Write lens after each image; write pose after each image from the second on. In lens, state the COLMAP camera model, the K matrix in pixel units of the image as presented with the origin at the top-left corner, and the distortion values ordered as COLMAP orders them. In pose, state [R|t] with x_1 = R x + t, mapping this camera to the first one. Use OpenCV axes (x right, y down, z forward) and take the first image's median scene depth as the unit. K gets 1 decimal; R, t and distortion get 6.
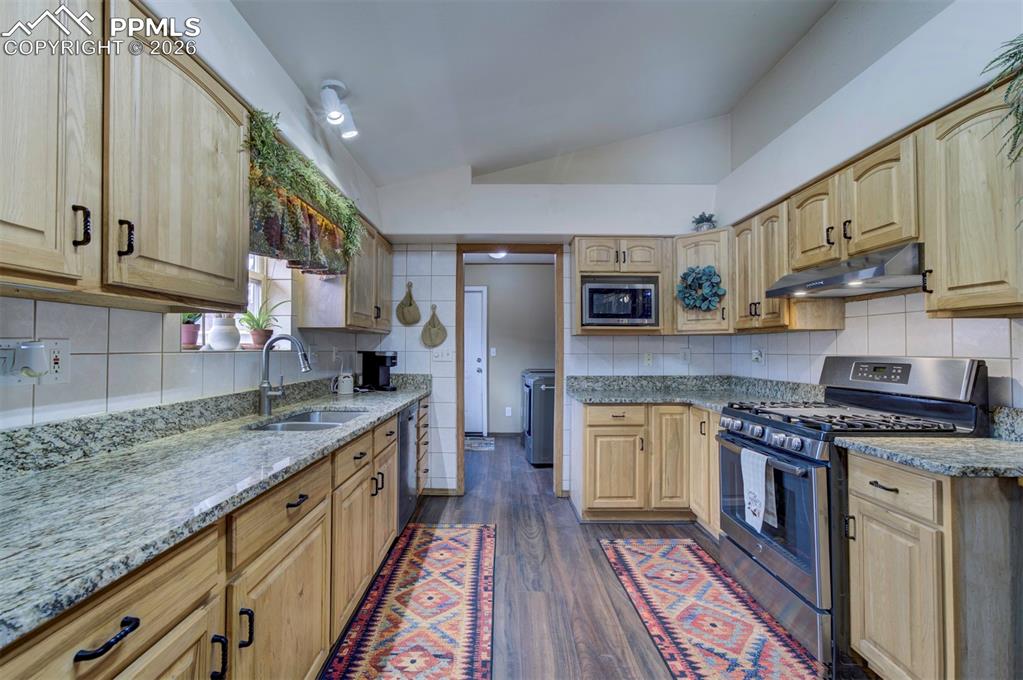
lens RADIAL K [[431.9, 0, 510.4], [0, 431.9, 346.8], [0, 0, 1]] dist [0.001439, 0.005197]
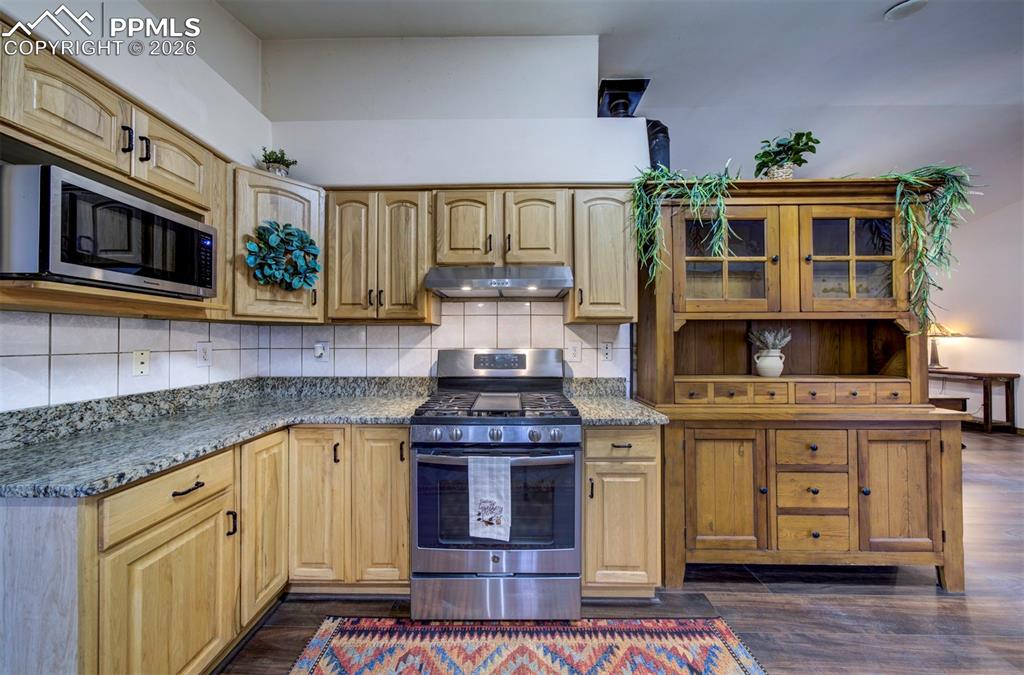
lens RADIAL K [[339.5, 0, 504.2], [0, 339.5, 341.1], [0, 0, 1]] dist [-0.009621, 0.002917]
pose [[0.040828, 0.000527, 0.999166, -0.107747], [-0.006890, 0.999976, -0.000246, 0.000359], [-0.999142, -0.006874, 0.040831, 0.710296]]
